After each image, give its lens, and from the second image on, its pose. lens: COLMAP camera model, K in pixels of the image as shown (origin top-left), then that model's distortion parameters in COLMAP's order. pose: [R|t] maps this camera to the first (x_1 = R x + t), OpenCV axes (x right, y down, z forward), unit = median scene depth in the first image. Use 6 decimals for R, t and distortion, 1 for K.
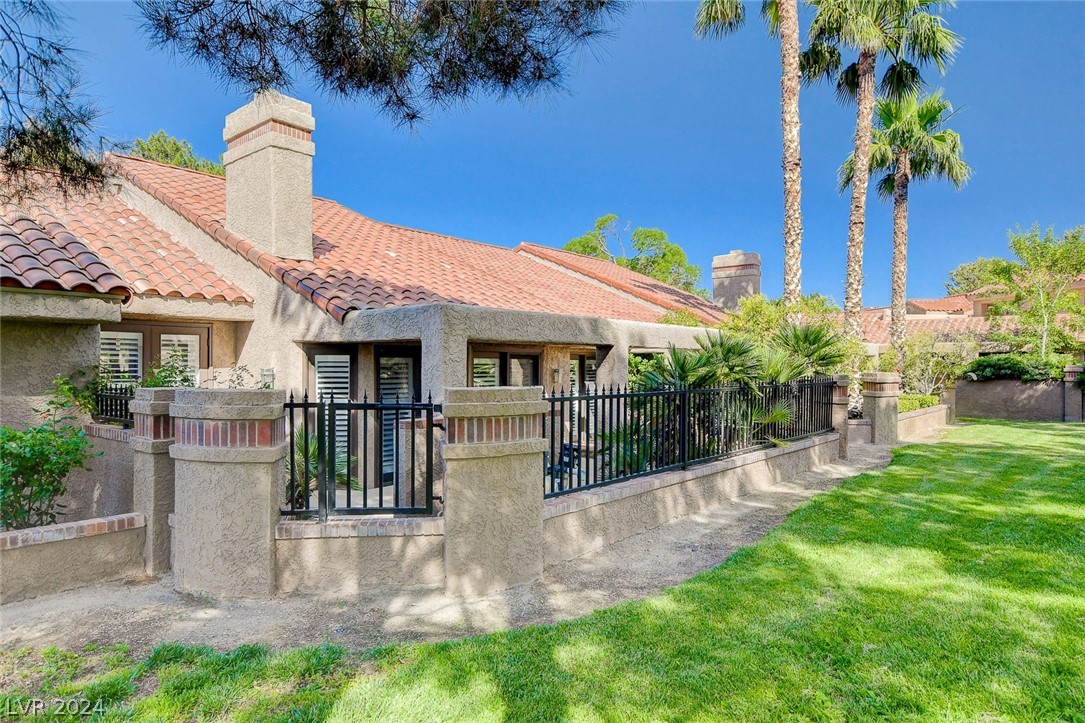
lens RADIAL K [[656.8, 0, 543.5], [0, 656.8, 366.4], [0, 0, 1]] dist [0.004563, 0.000691]
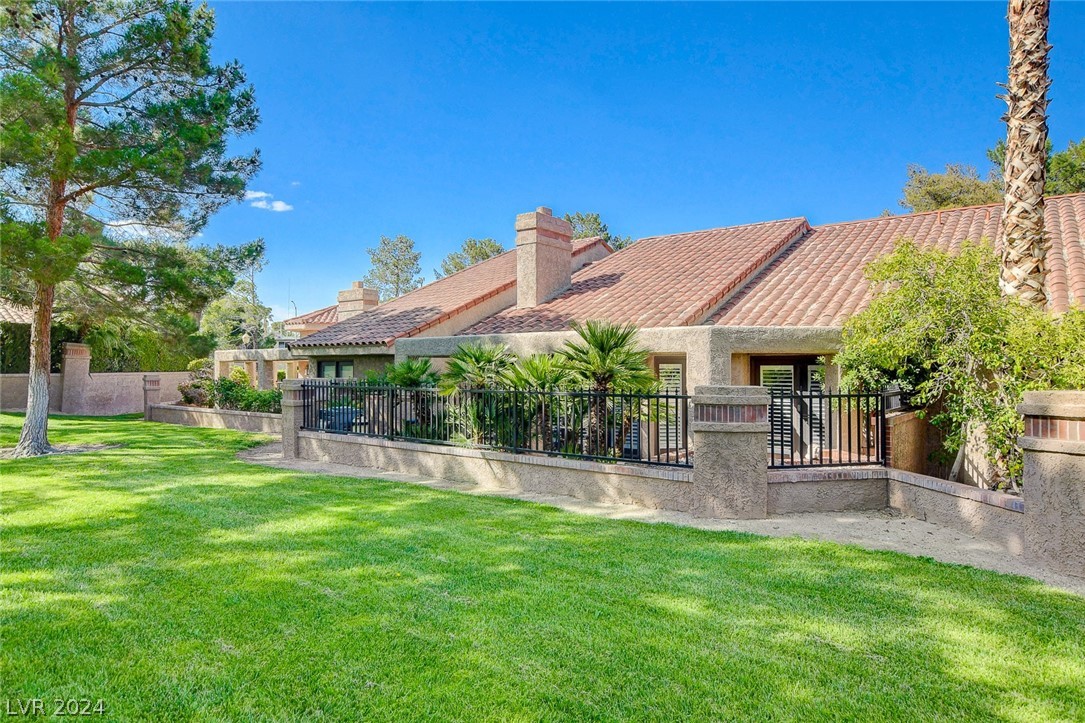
lens RADIAL K [[656.8, 0, 543.5], [0, 656.8, 366.4], [0, 0, 1]] dist [0.004563, 0.000691]
pose [[0.030836, -0.007411, -0.999497, 1.390402], [-0.006282, 0.999951, -0.007608, -0.000720], [0.999505, 0.006514, 0.030788, 1.047775]]
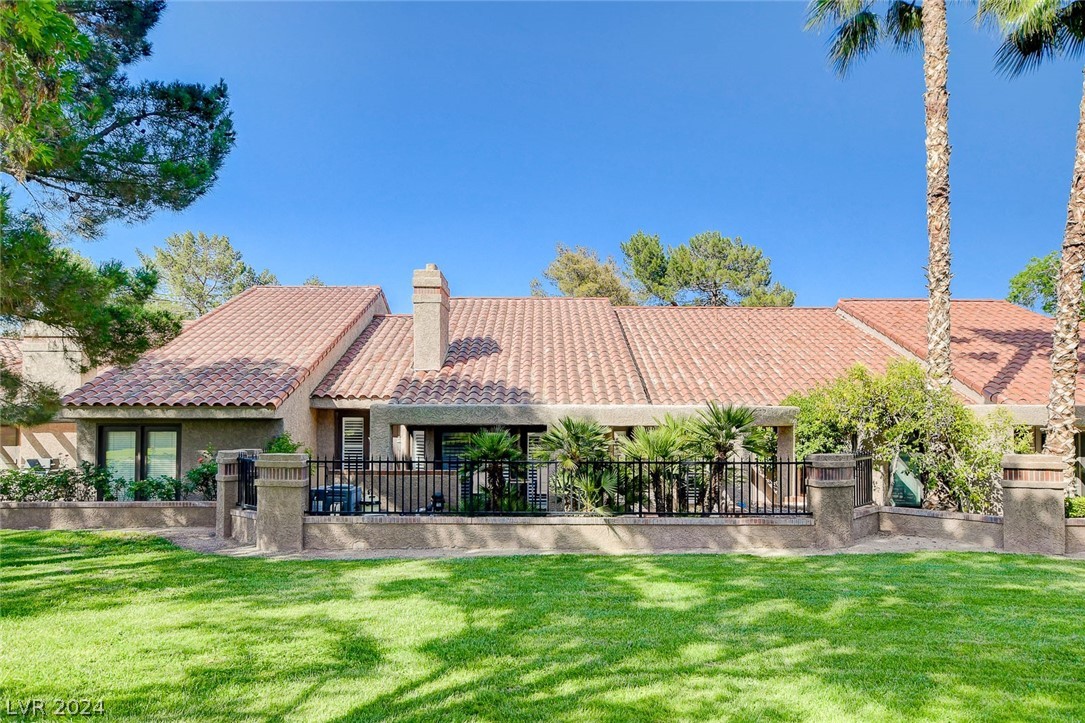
lens RADIAL K [[745.6, 0, 543.9], [0, 745.6, 390.6], [0, 0, 1]] dist [0.032475, 0.001999]
pose [[0.644323, -0.030396, -0.764149, 1.265820], [-0.004020, 0.999061, -0.043130, -0.037615], [0.764743, 0.030861, 0.643596, 0.051336]]
